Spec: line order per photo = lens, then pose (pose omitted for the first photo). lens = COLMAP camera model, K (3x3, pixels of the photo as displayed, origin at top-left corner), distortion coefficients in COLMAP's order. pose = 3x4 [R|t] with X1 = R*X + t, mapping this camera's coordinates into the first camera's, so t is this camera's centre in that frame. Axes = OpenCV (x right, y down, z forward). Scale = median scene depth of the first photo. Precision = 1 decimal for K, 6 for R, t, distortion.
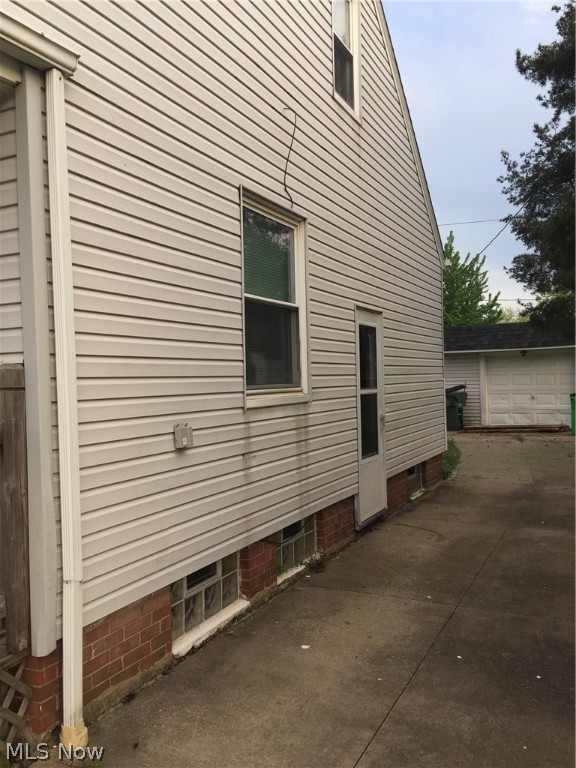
lens RADIAL K [[651.2, 0, 285.3], [0, 651.2, 384.1], [0, 0, 1]] dist [0.050898, -0.061093]
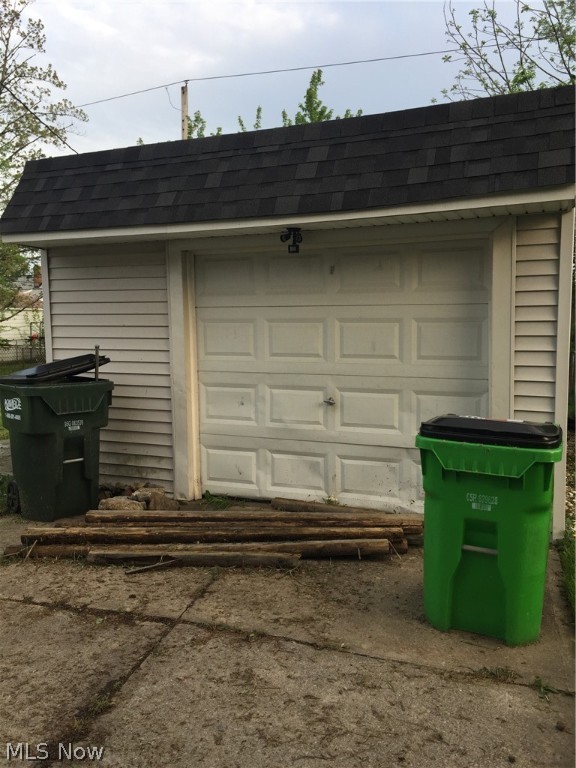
lens RADIAL K [[651.2, 0, 291.6], [0, 651.2, 384.4], [0, 0, 1]] dist [0.050898, -0.061093]
pose [[0.997377, 0.005988, 0.072134, 0.338452], [-0.012645, 0.995661, 0.092188, -0.012791], [-0.071270, -0.092858, 0.993125, 0.715130]]
